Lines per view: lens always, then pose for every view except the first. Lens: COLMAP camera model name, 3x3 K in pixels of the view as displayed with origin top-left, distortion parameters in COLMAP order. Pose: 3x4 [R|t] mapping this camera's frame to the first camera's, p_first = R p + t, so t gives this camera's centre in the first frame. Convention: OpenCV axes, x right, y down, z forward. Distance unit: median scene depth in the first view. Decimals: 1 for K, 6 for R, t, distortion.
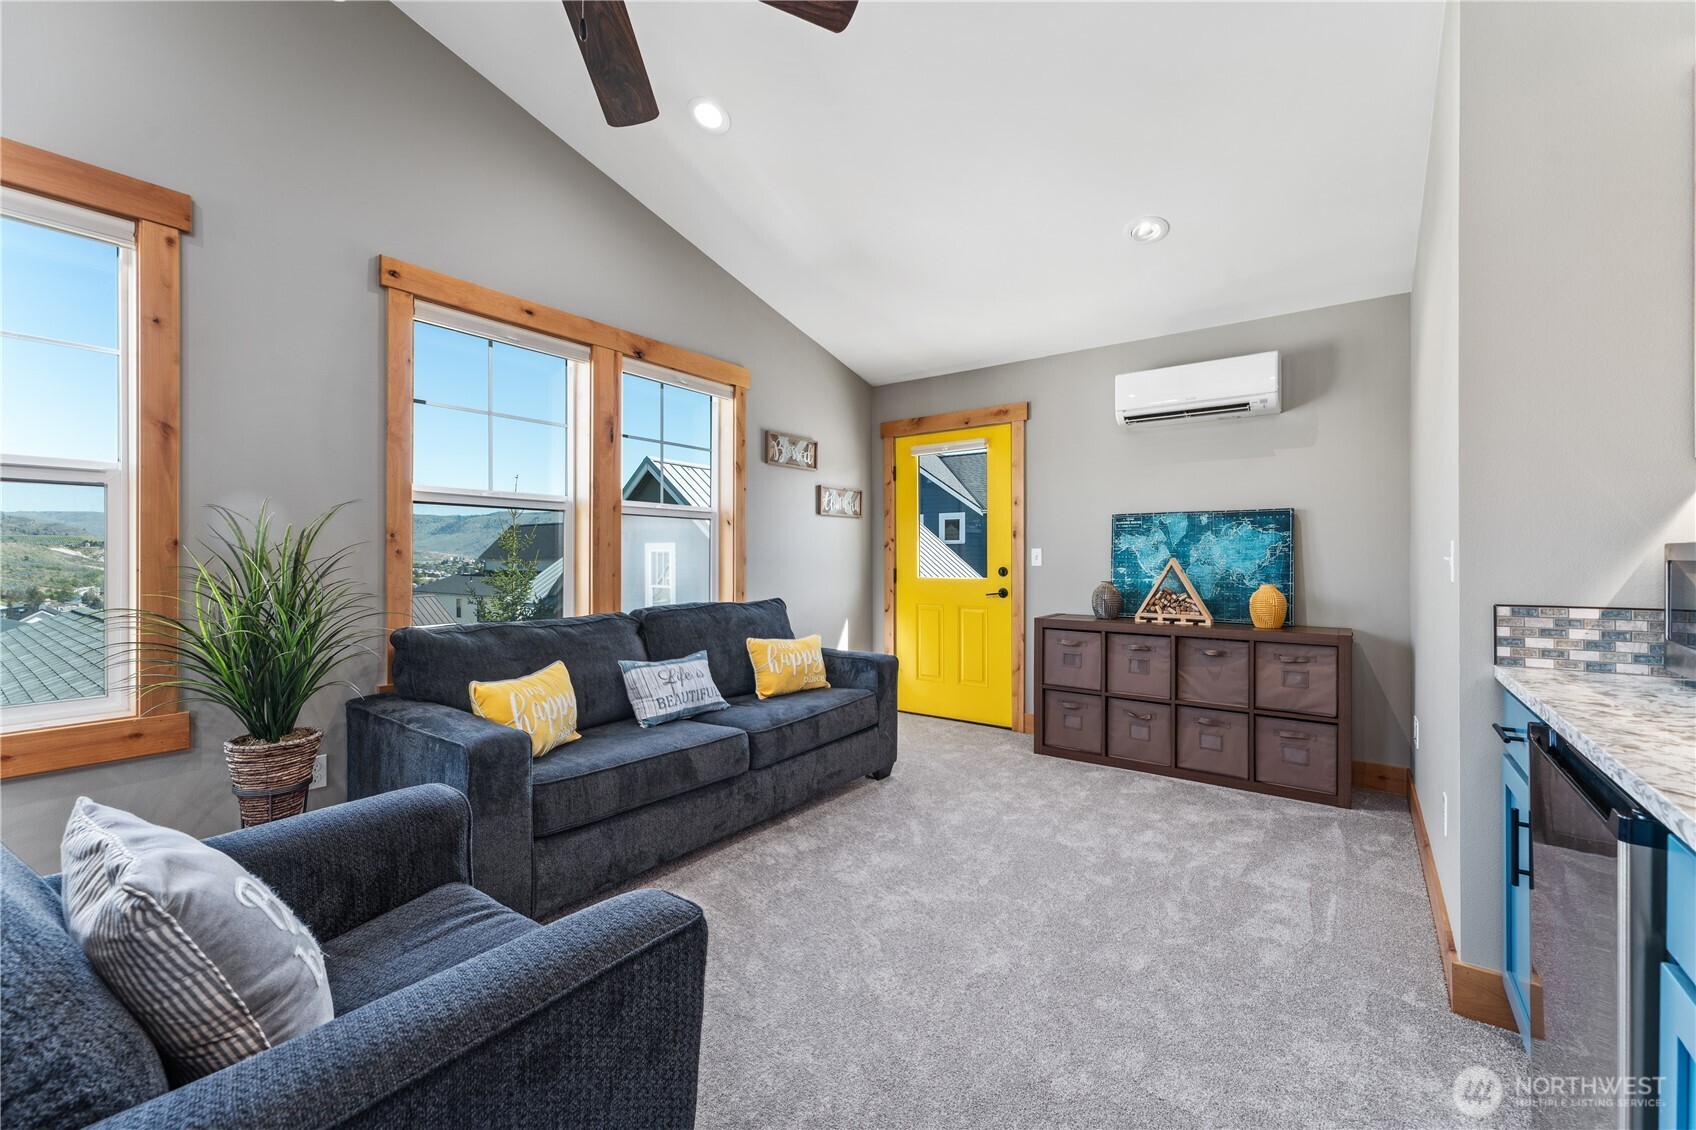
lens RADIAL K [[681.9, 0, 850.9], [0, 681.9, 558.3], [0, 0, 1]] dist [-0.000671, -0.000129]
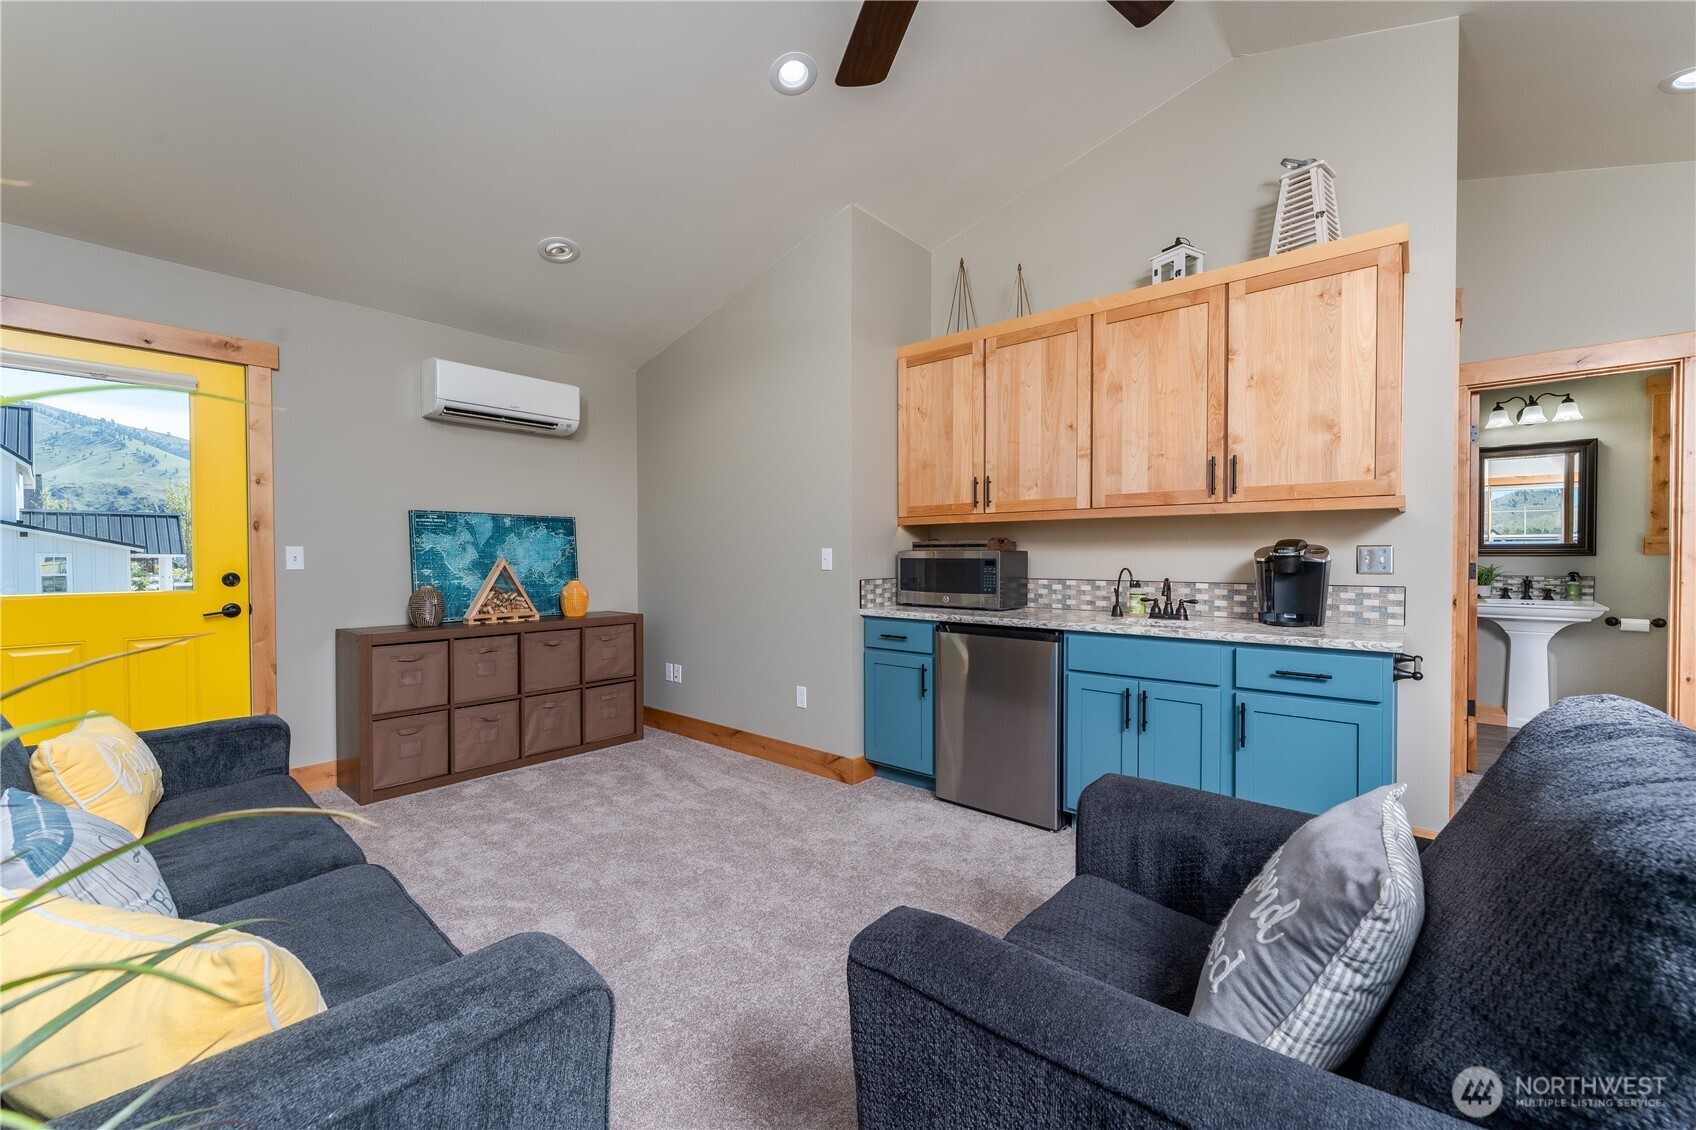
lens RADIAL K [[681.9, 0, 850.9], [0, 681.9, 558.3], [0, 0, 1]] dist [-0.000671, -0.000129]
pose [[0.060844, -0.004888, 0.998135, -0.533833], [0.003718, 0.999982, 0.004671, -0.003536], [-0.998140, 0.003427, 0.060861, 0.422298]]
